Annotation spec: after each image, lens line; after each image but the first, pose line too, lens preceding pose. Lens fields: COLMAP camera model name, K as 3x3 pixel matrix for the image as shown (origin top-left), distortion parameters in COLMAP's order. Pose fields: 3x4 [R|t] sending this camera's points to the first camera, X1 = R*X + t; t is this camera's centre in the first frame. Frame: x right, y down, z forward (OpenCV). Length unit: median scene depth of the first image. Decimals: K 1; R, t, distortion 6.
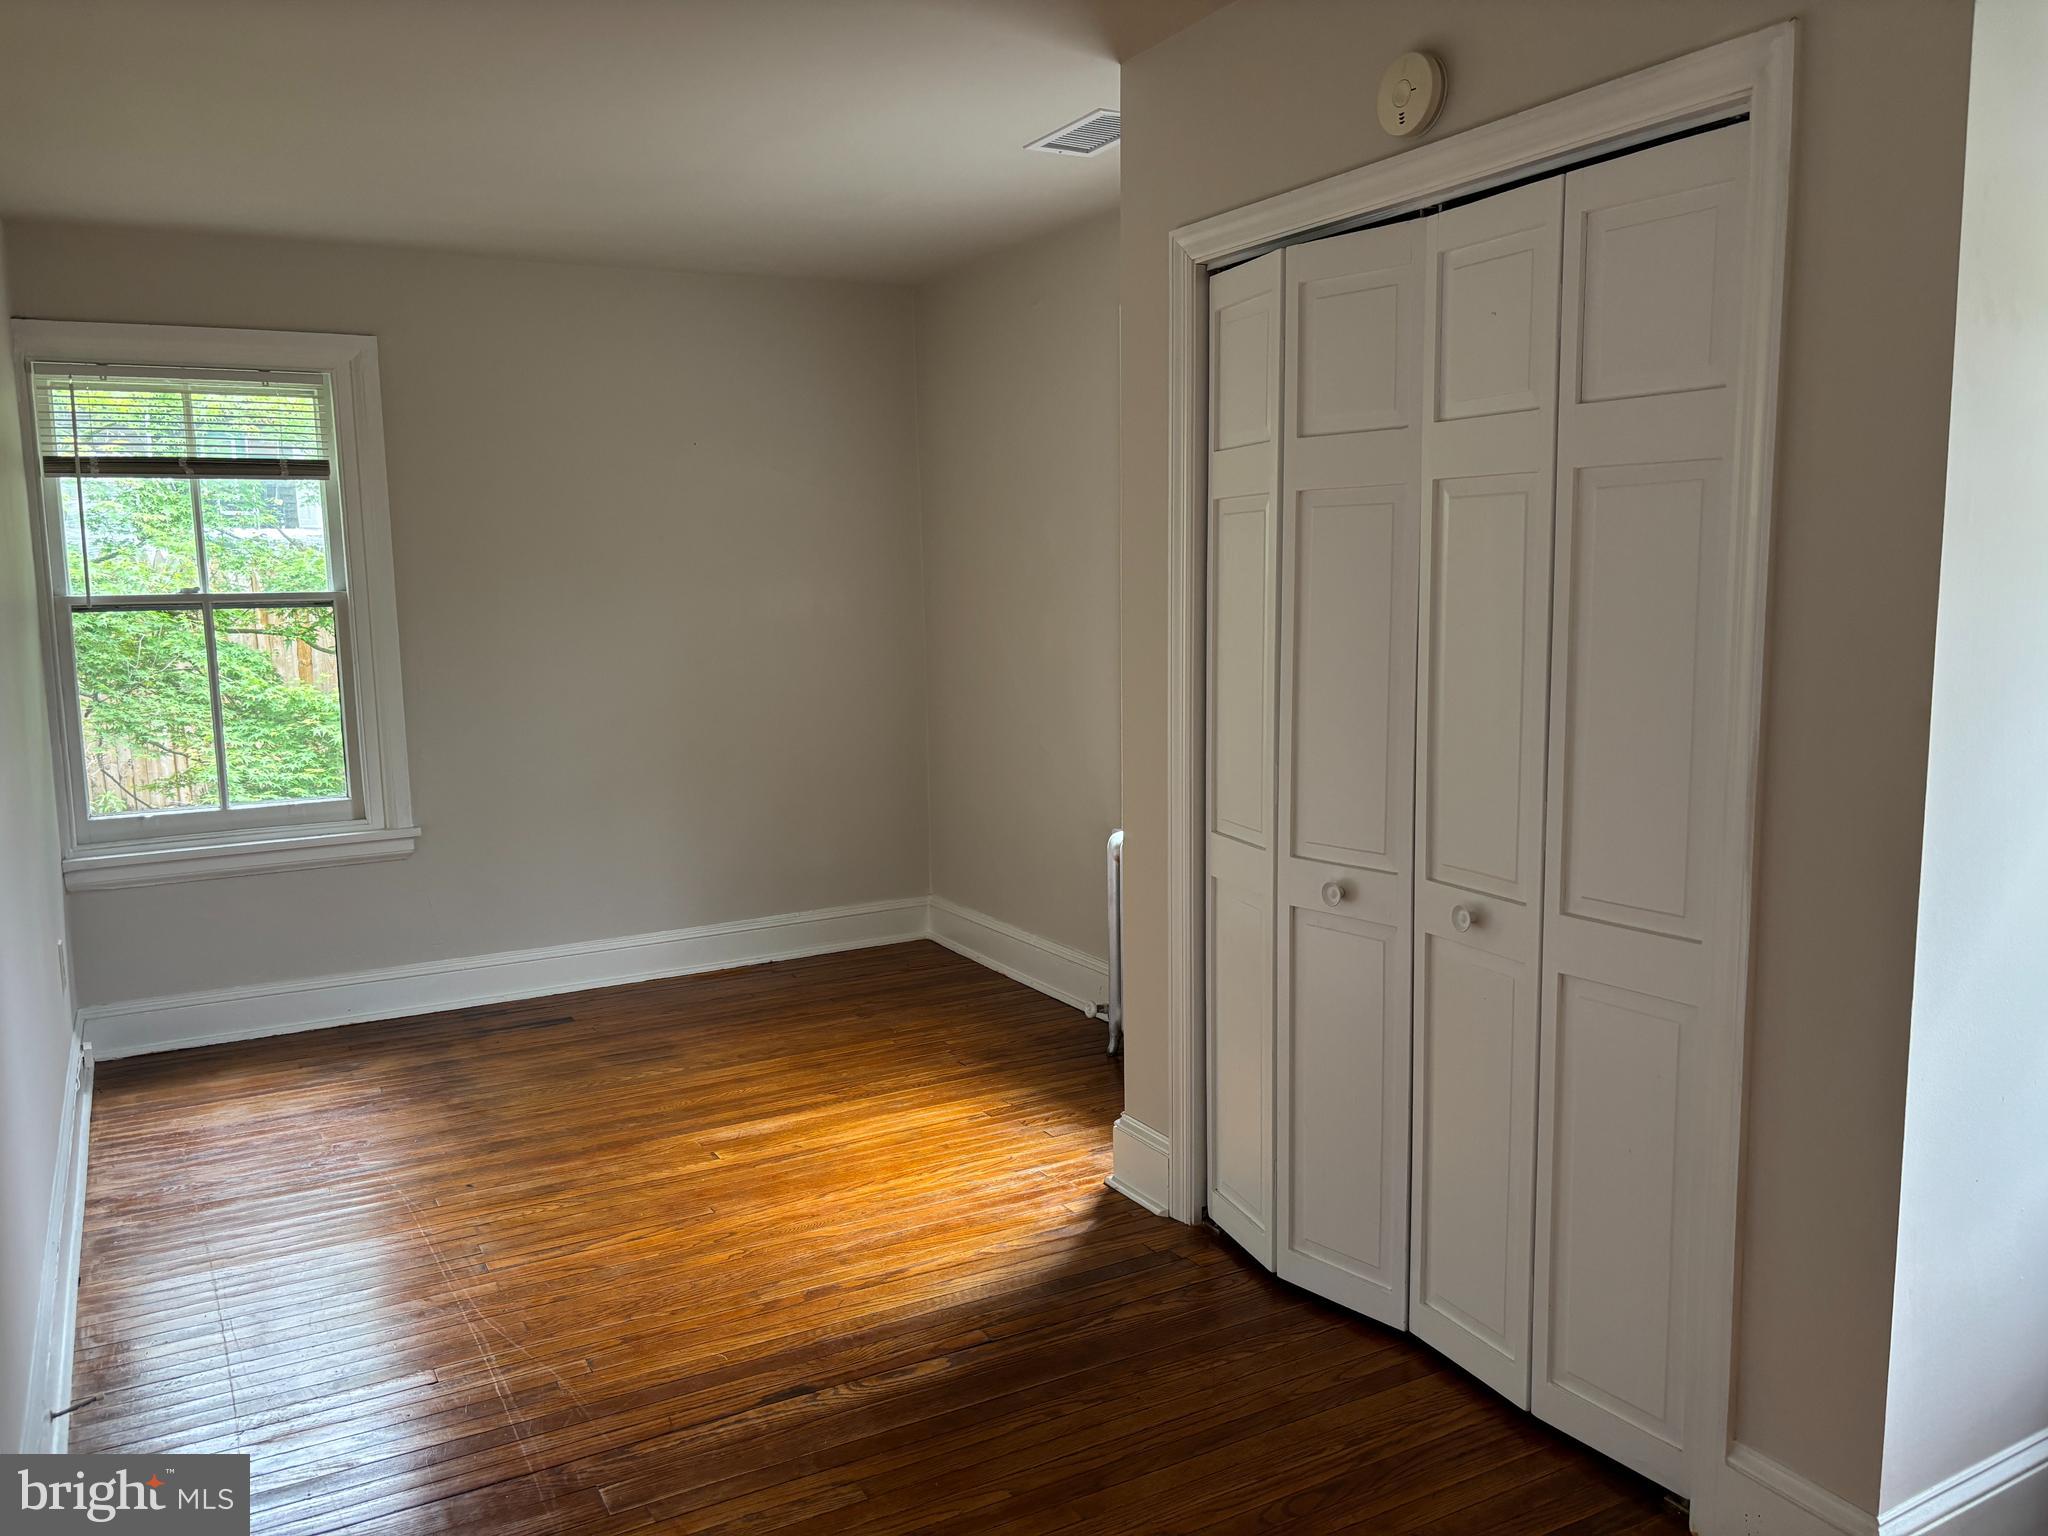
lens RADIAL K [[1564.3, 0, 1020.2], [0, 1564.3, 770.0], [0, 0, 1]] dist [0.040726, -0.021058]
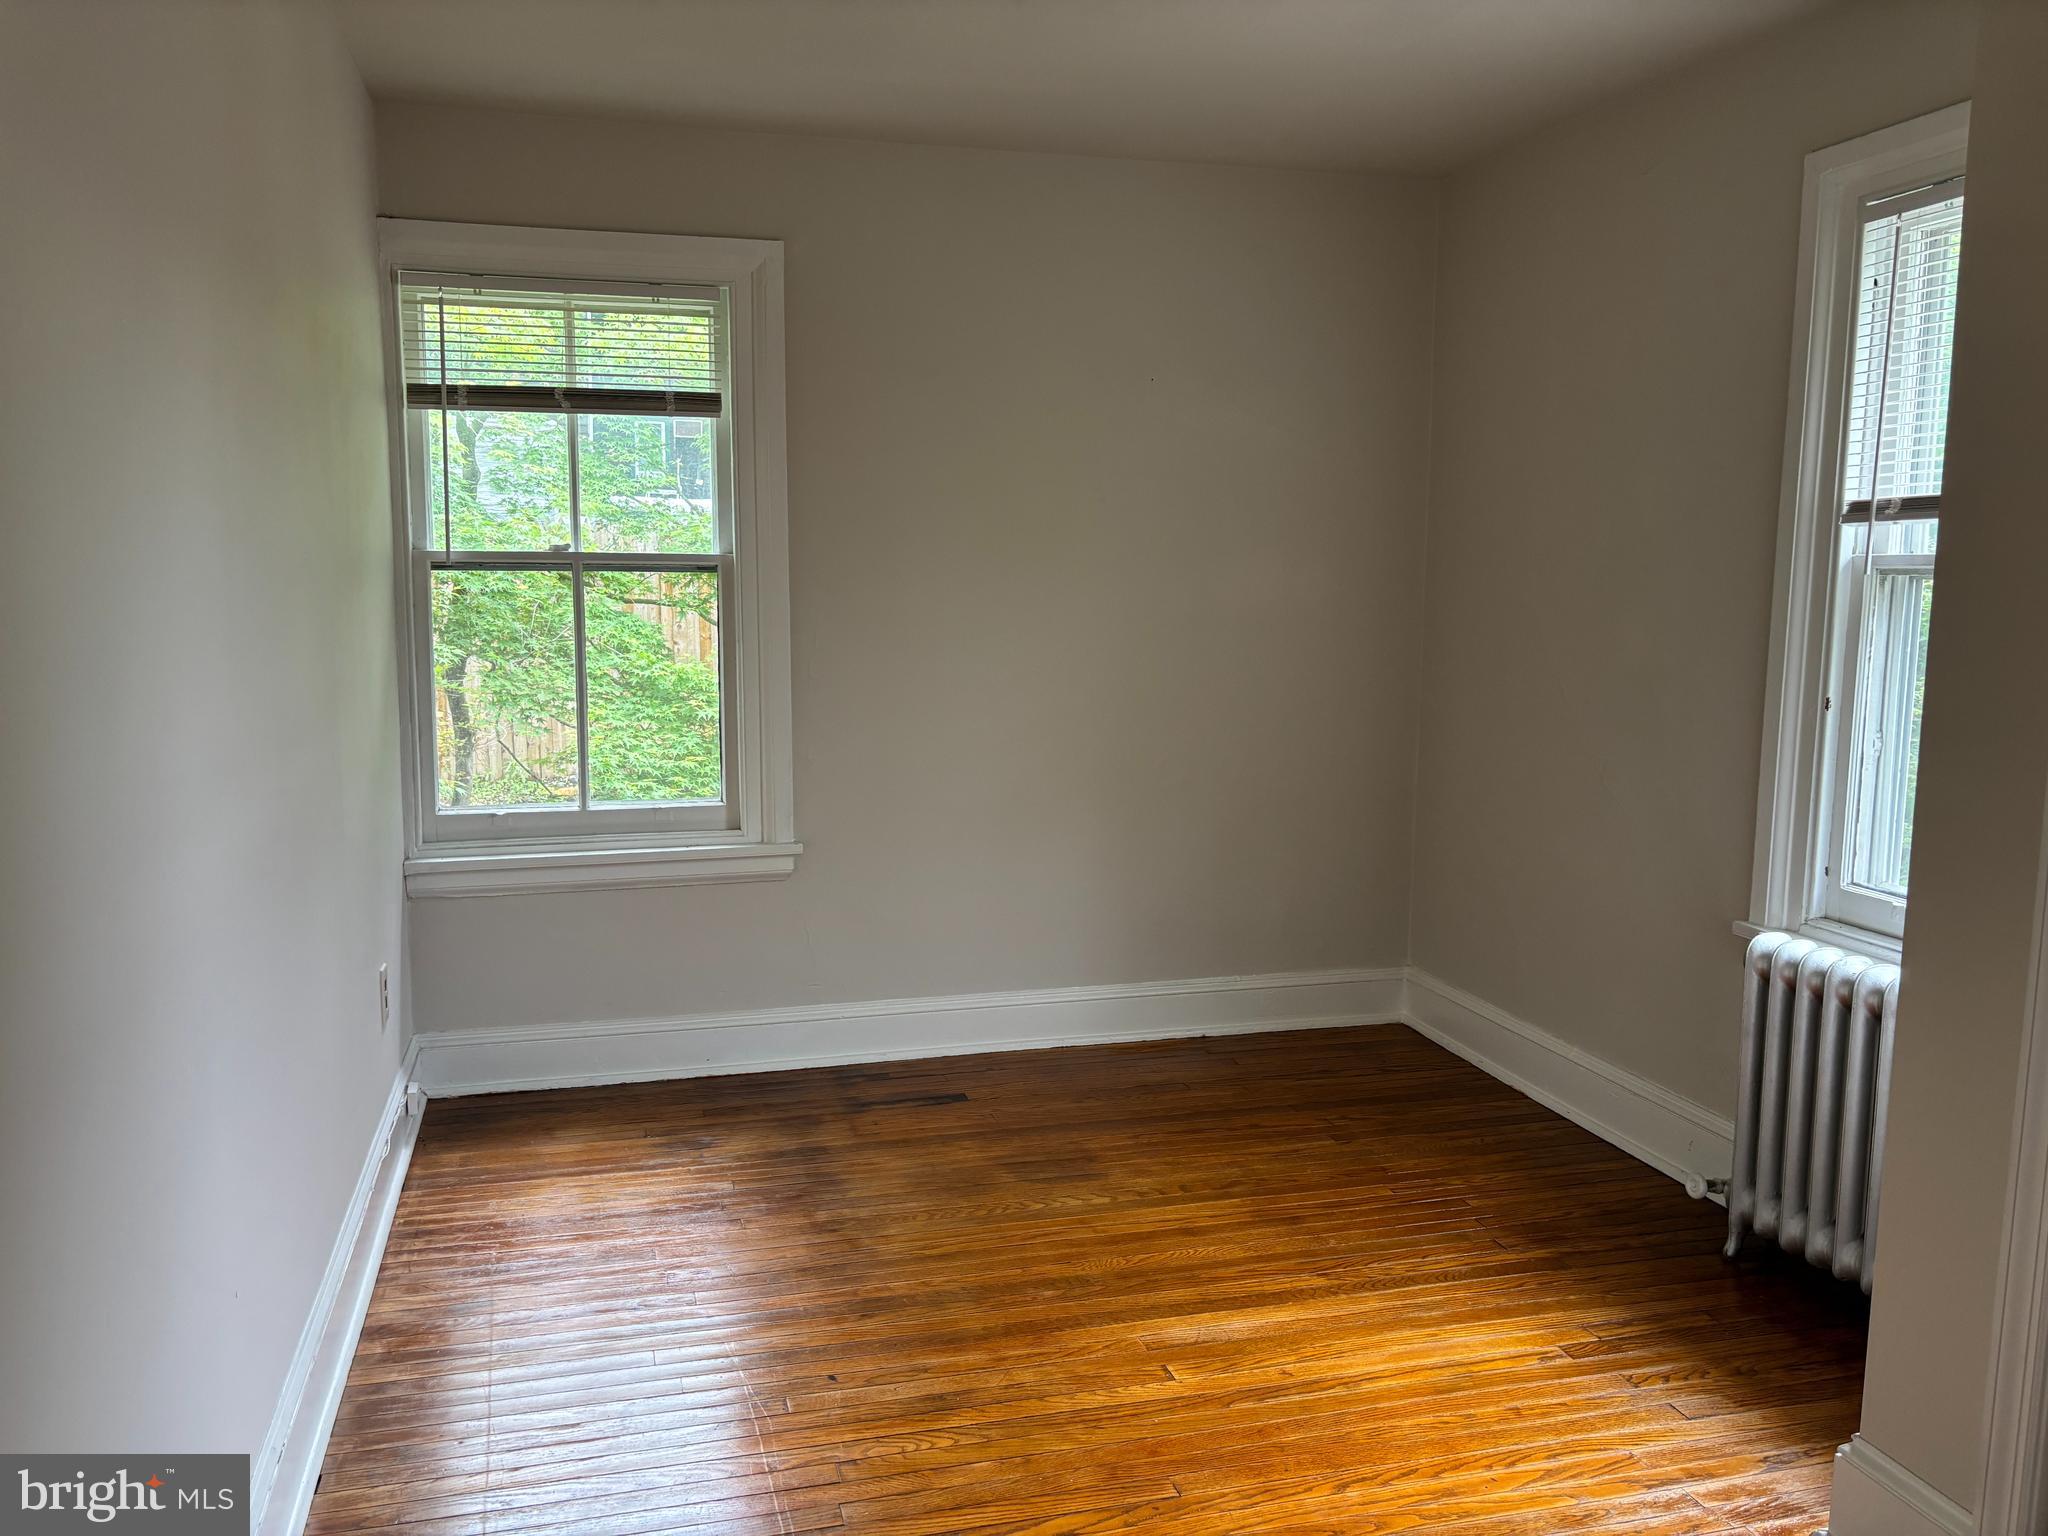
lens RADIAL K [[1564.3, 0, 1028.4], [0, 1564.3, 766.5], [0, 0, 1]] dist [0.040726, -0.021058]
pose [[0.973035, 0.057143, -0.223469, -0.094690], [-0.056637, 0.998357, 0.008680, -0.019975], [0.223598, 0.004210, 0.974672, 0.255329]]
